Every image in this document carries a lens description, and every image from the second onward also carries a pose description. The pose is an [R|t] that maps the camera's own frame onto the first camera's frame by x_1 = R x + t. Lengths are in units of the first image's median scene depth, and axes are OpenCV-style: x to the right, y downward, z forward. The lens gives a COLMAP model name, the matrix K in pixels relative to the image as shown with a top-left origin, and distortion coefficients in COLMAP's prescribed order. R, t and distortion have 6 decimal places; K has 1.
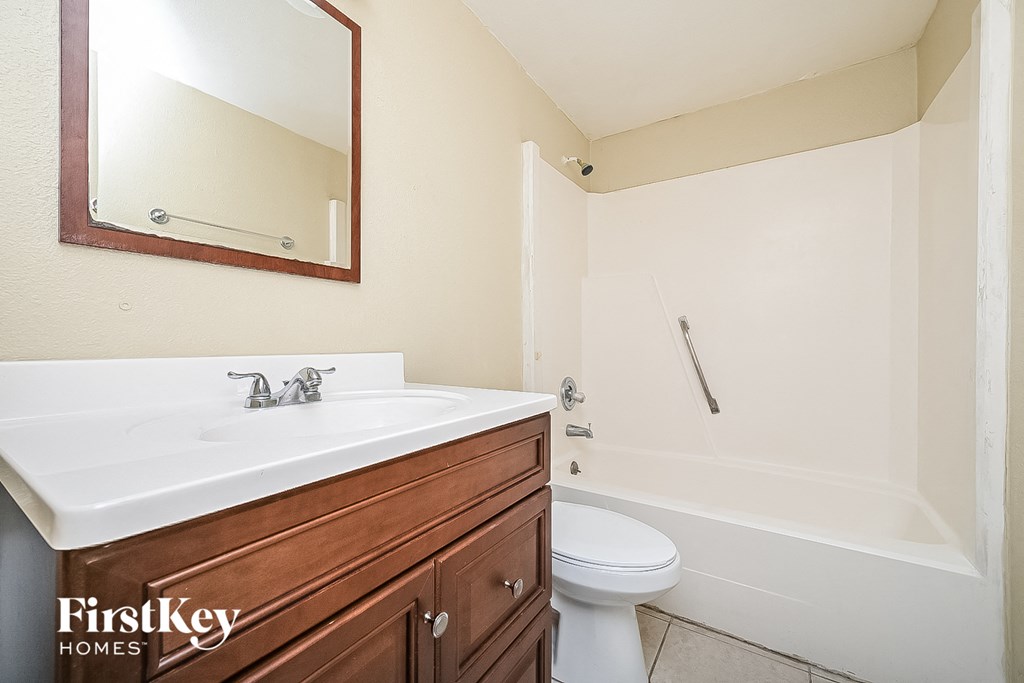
lens RADIAL K [[405.2, 0, 512.0], [0, 405.2, 341.5], [0, 0, 1]] dist [0.001643, 0.000292]
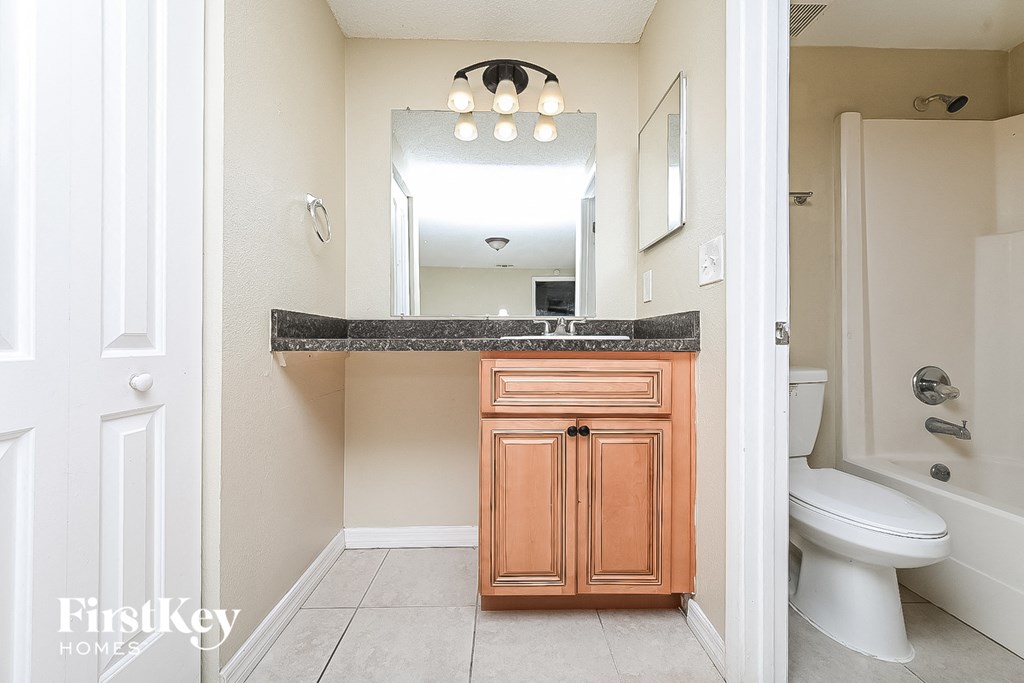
lens RADIAL K [[405.2, 0, 512.0], [0, 405.2, 341.5], [0, 0, 1]] dist [0.001643, 0.000292]
pose [[0.555865, 0.000249, -0.831272, 0.360434], [-0.000001, 1.000000, 0.000299, 0.046706], [0.831272, -0.000165, 0.555865, -0.180071]]
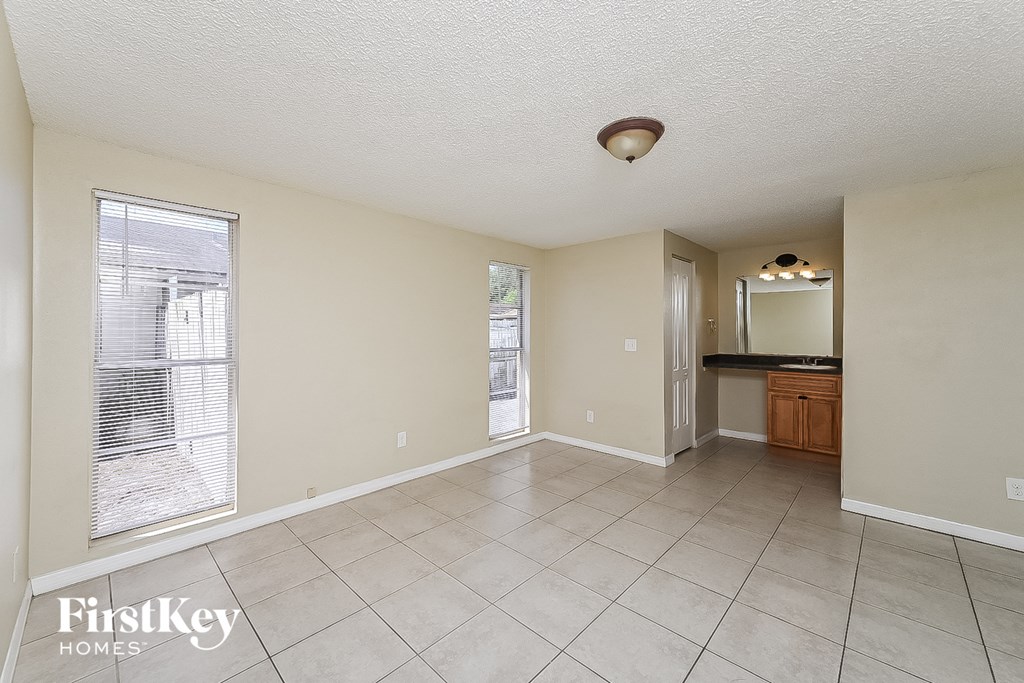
lens RADIAL K [[405.2, 0, 512.0], [0, 405.2, 341.5], [0, 0, 1]] dist [0.001643, 0.000292]
pose [[-0.181698, -0.005222, -0.983340, 2.050269], [-0.003701, 0.999982, -0.004627, -0.069932], [0.983347, 0.002799, -0.181715, -0.764398]]
